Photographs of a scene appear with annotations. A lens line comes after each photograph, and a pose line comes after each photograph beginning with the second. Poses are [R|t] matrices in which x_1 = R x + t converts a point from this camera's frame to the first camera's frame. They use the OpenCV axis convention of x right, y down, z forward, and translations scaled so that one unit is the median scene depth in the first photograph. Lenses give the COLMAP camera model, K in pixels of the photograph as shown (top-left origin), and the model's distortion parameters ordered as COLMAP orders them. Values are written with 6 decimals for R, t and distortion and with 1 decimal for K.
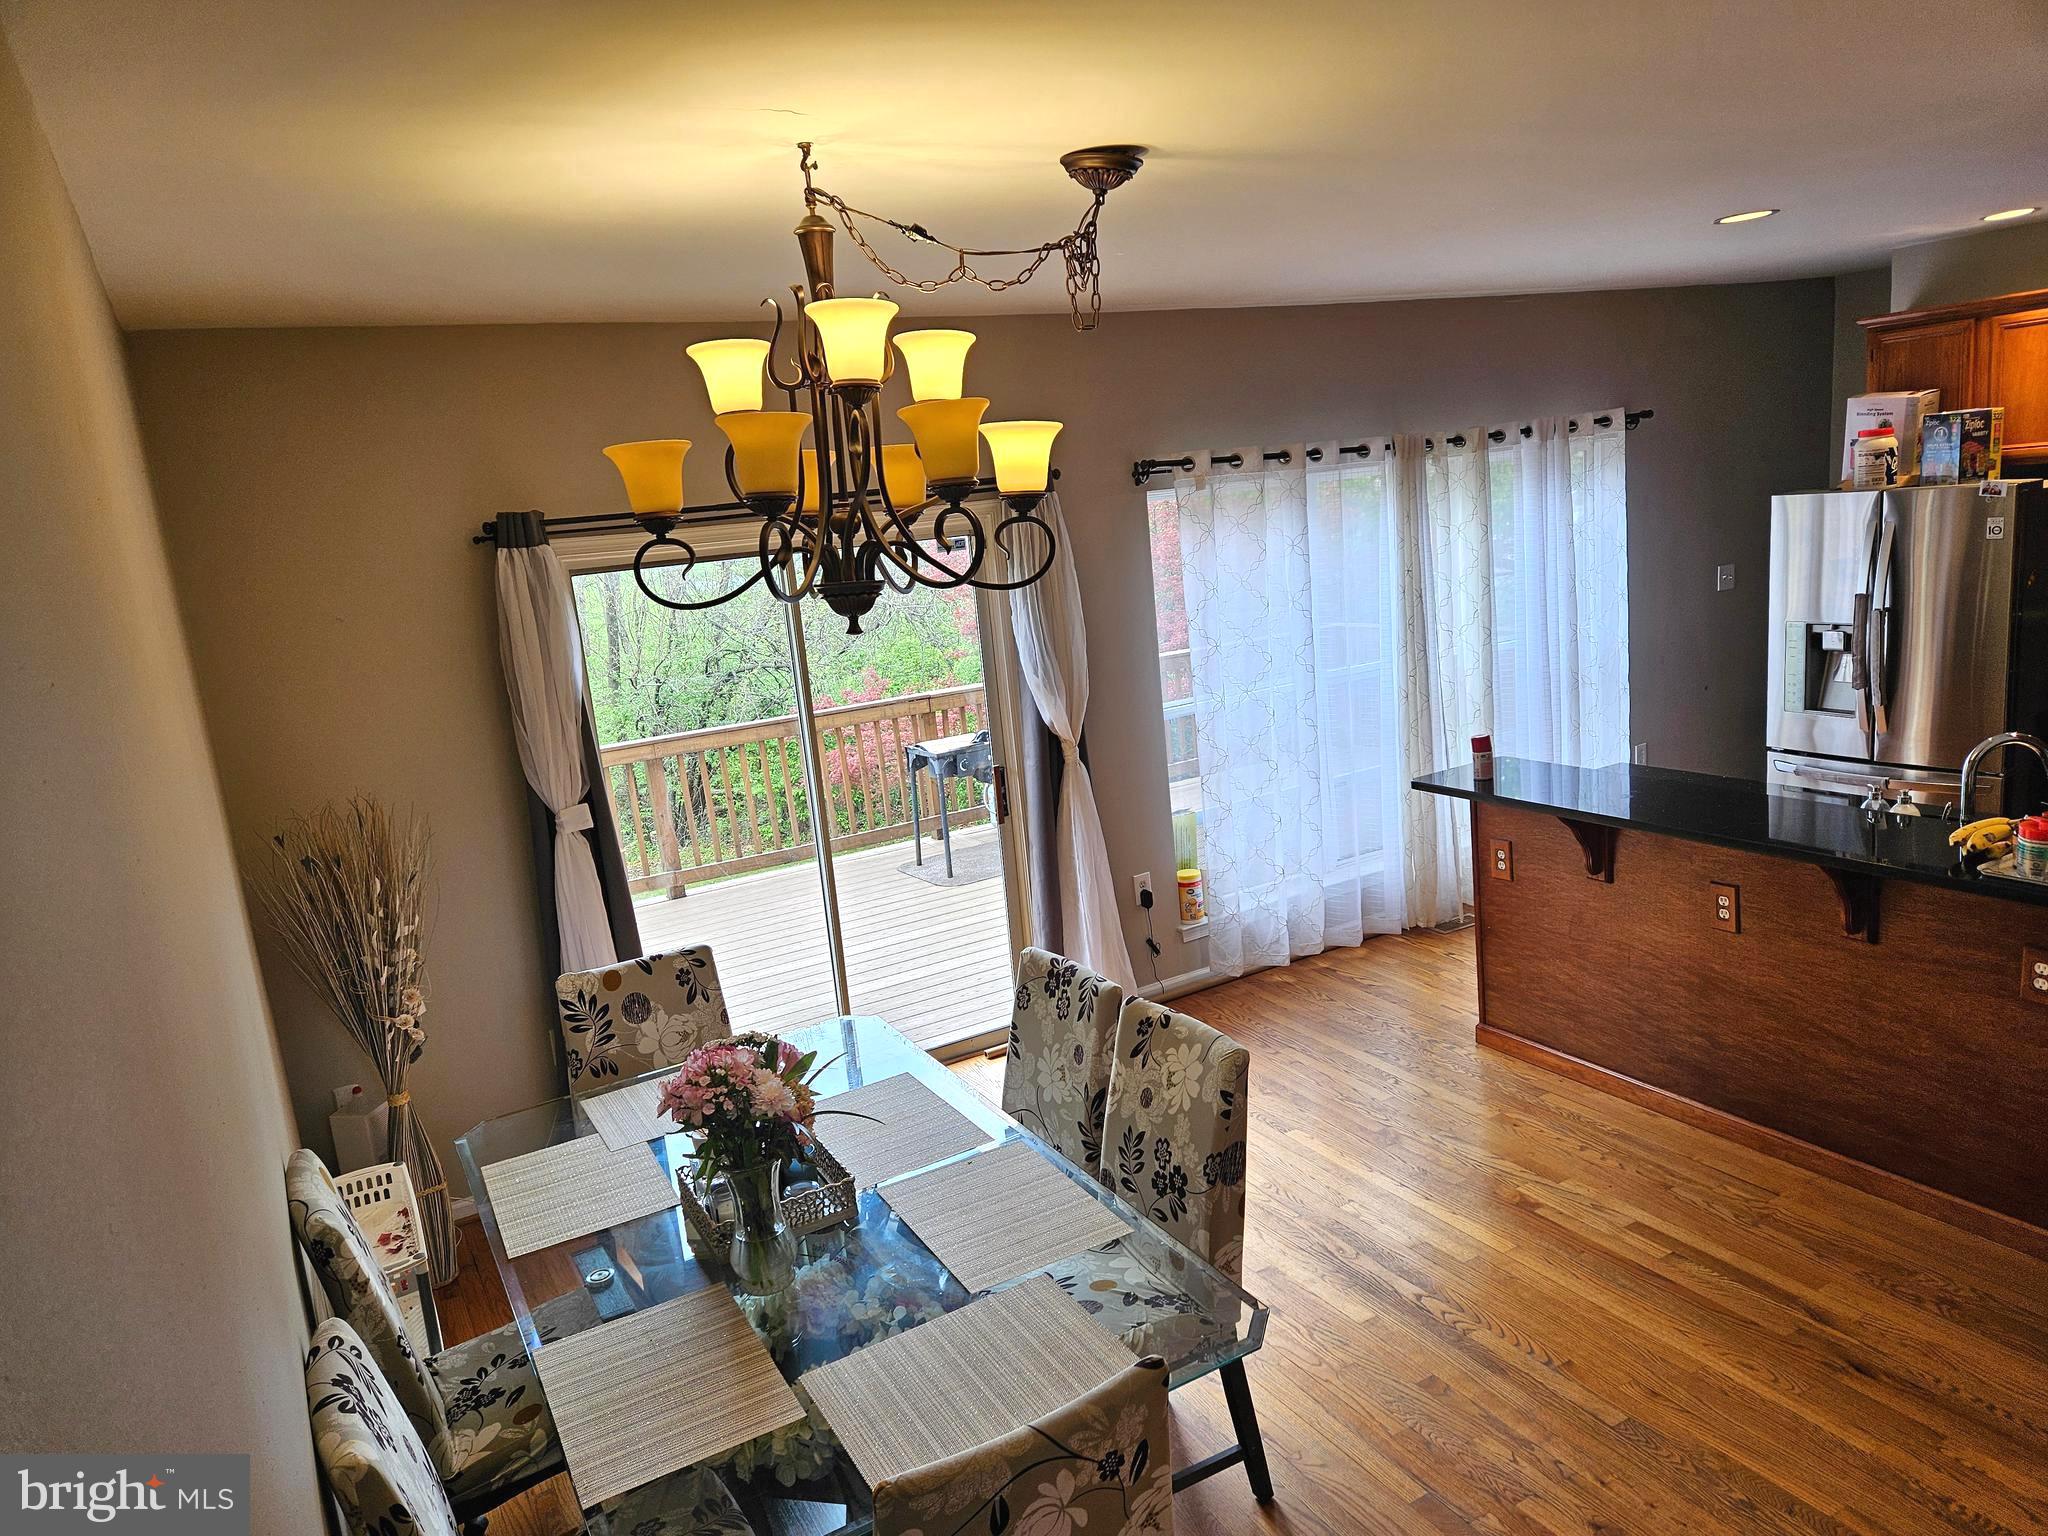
lens RADIAL K [[1371.4, 0, 1018.3], [0, 1371.4, 769.6], [0, 0, 1]] dist [0.066409, -0.031598]
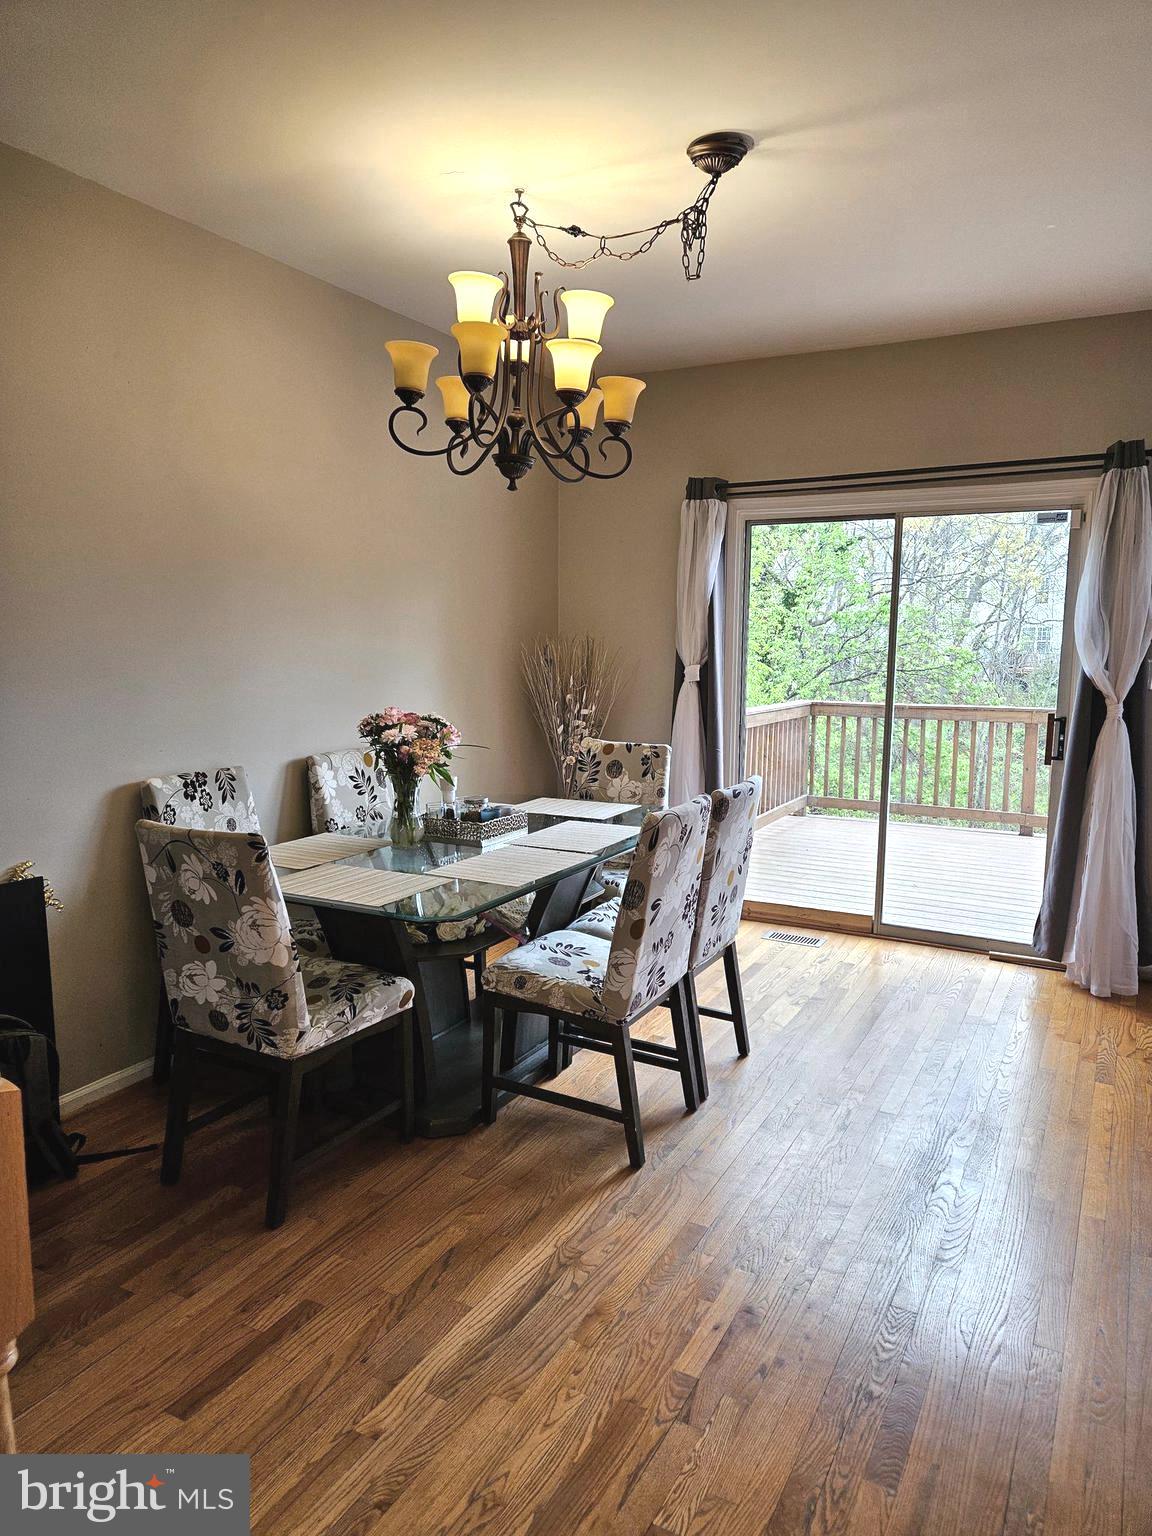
lens RADIAL K [[1028.6, 0, 581.7], [0, 1028.6, 766.8], [0, 0, 1]] dist [0.066409, -0.031598]
pose [[0.546488, 0.208372, -0.811130, 0.947909], [-0.219153, 0.970383, 0.101631, 0.075698], [0.808284, 0.122221, 0.575968, 0.367935]]
